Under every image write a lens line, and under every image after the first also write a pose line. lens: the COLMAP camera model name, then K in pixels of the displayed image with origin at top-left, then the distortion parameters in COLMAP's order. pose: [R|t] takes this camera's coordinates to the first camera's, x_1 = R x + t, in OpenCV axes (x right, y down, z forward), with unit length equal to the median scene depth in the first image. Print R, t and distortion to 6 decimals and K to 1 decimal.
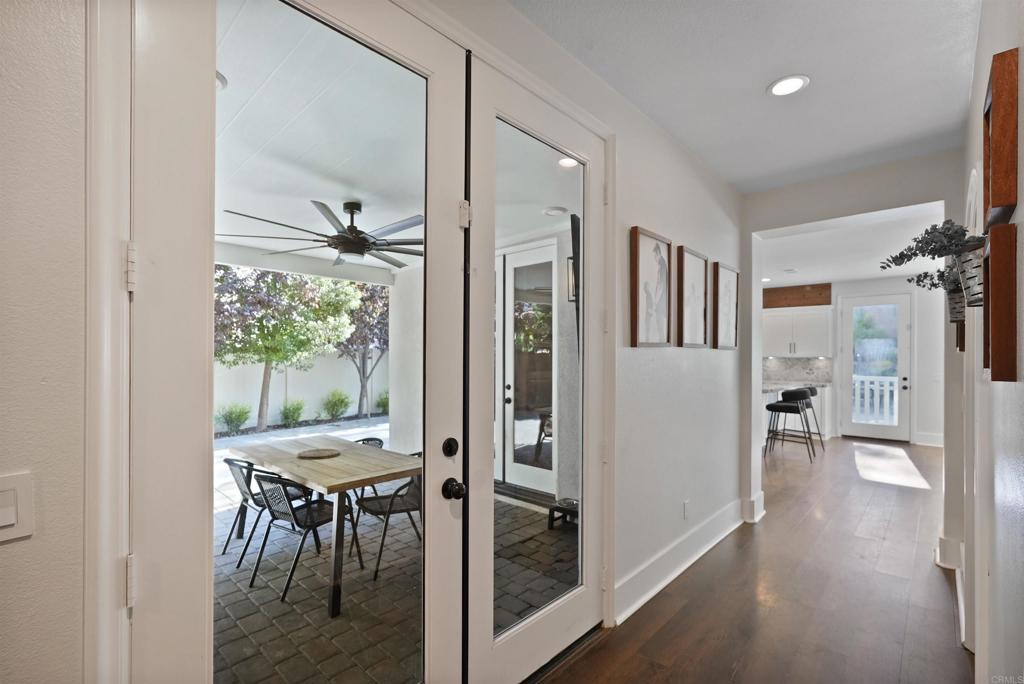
lens RADIAL K [[466.8, 0, 514.5], [0, 466.8, 358.0], [0, 0, 1]] dist [-0.013374, 0.007855]
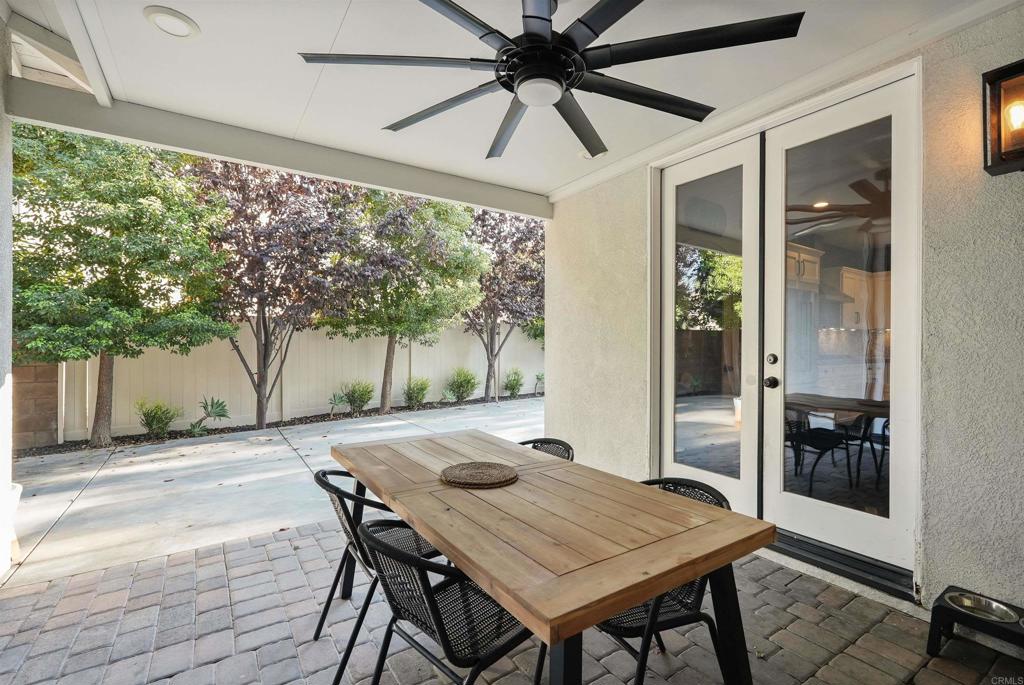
lens RADIAL K [[466.8, 0, 513.7], [0, 466.8, 341.8], [0, 0, 1]] dist [-0.013374, 0.007855]
pose [[0.973220, 0.002870, -0.229857, -0.099194], [-0.003424, 0.999992, -0.002012, 0.022179], [0.229850, 0.002745, 0.973222, 0.189331]]
